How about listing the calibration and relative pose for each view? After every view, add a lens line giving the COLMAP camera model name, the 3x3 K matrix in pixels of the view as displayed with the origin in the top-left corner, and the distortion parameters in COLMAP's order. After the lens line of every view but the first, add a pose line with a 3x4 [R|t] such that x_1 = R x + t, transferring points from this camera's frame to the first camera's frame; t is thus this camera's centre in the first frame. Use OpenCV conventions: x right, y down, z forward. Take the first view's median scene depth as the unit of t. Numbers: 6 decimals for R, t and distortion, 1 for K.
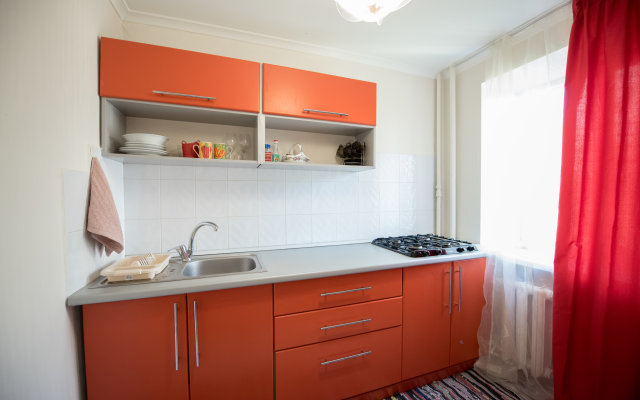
lens RADIAL K [[259.4, 0, 316.4], [0, 259.4, 201.3], [0, 0, 1]] dist [-0.023610, -0.000228]
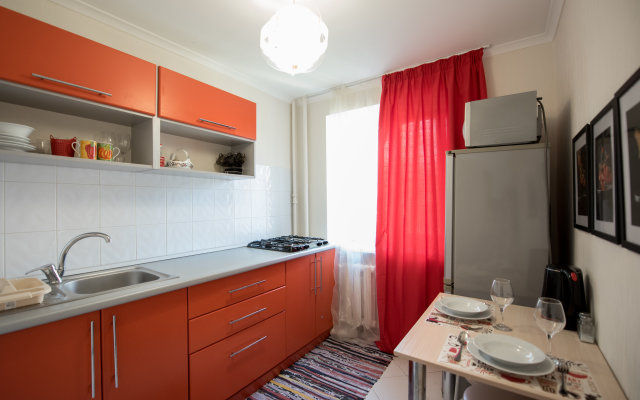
lens RADIAL K [[259.4, 0, 316.4], [0, 259.4, 201.3], [0, 0, 1]] dist [-0.023610, -0.000228]
pose [[0.834466, -0.004115, 0.551043, -0.179393], [0.021547, 0.999451, -0.025166, 0.008724], [-0.550637, 0.032873, 0.834097, -0.083184]]
